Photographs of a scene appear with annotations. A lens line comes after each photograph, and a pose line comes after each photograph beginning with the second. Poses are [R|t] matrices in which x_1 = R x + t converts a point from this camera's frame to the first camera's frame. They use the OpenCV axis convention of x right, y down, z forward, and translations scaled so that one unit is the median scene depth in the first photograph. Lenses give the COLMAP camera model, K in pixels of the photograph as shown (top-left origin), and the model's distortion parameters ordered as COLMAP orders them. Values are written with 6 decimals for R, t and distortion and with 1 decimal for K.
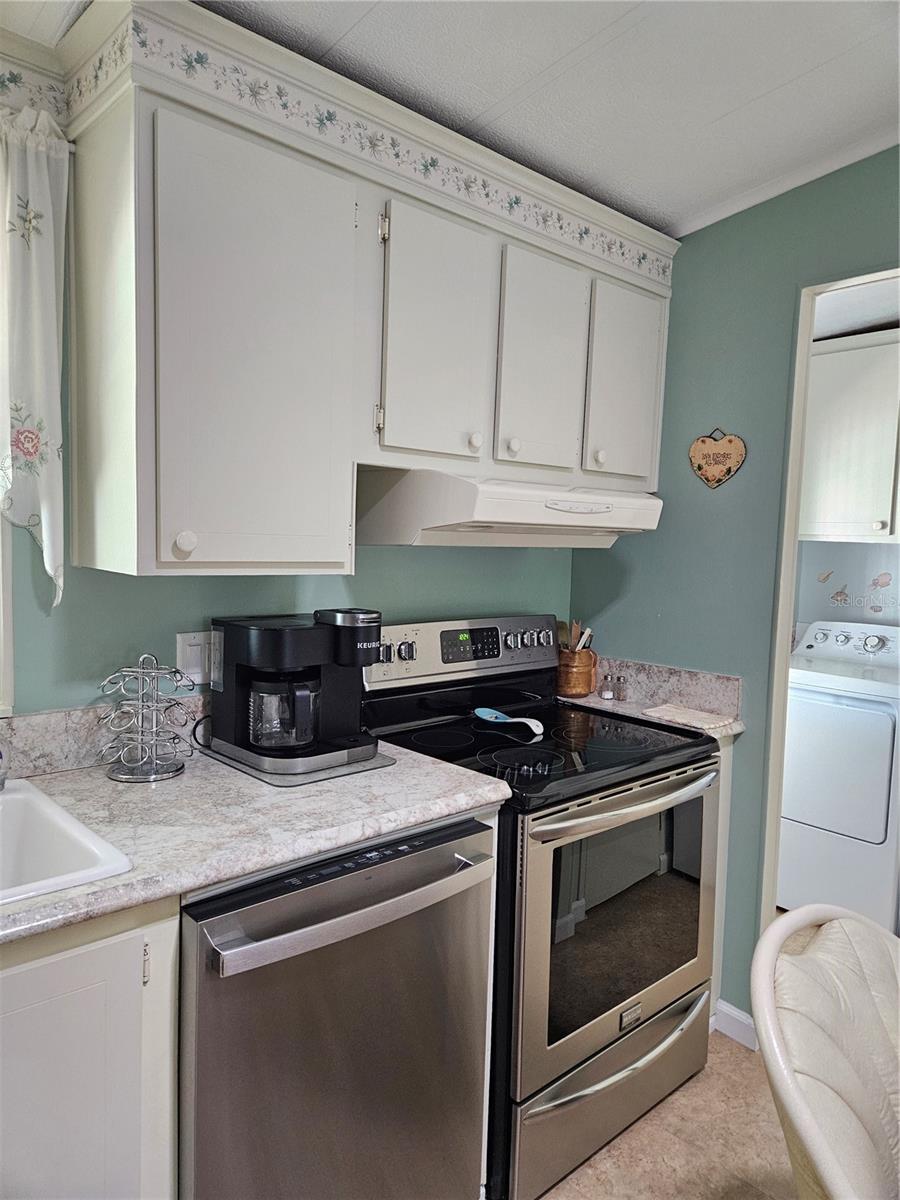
lens RADIAL K [[796.7, 0, 482.7], [0, 796.7, 614.4], [0, 0, 1]] dist [0.011511, -0.034277]
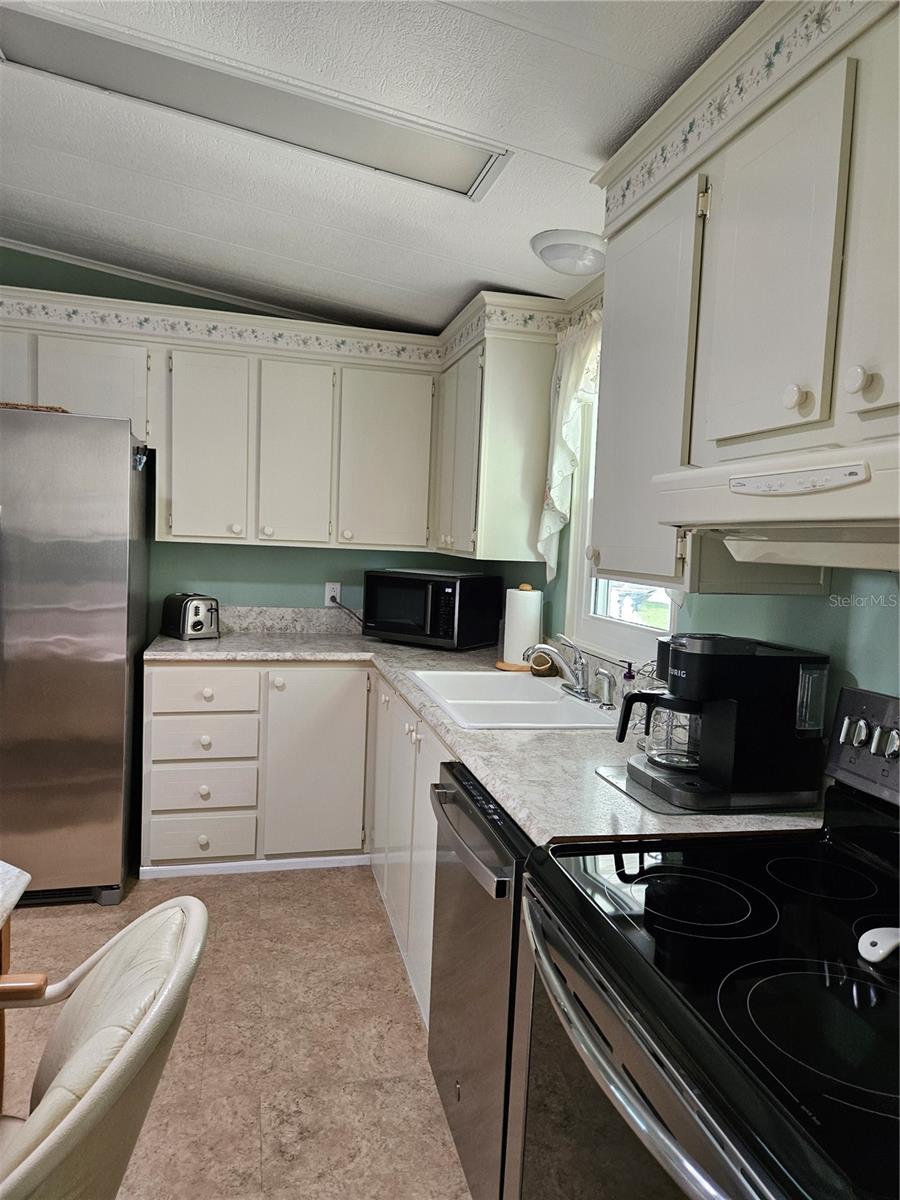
lens RADIAL K [[796.7, 0, 447.4], [0, 796.7, 598.8], [0, 0, 1]] dist [0.011511, -0.034277]
pose [[-0.507575, 0.008517, -0.861565, 0.825411], [-0.146461, 0.984545, 0.096018, -0.098224], [0.849068, 0.174922, -0.498484, 1.334452]]
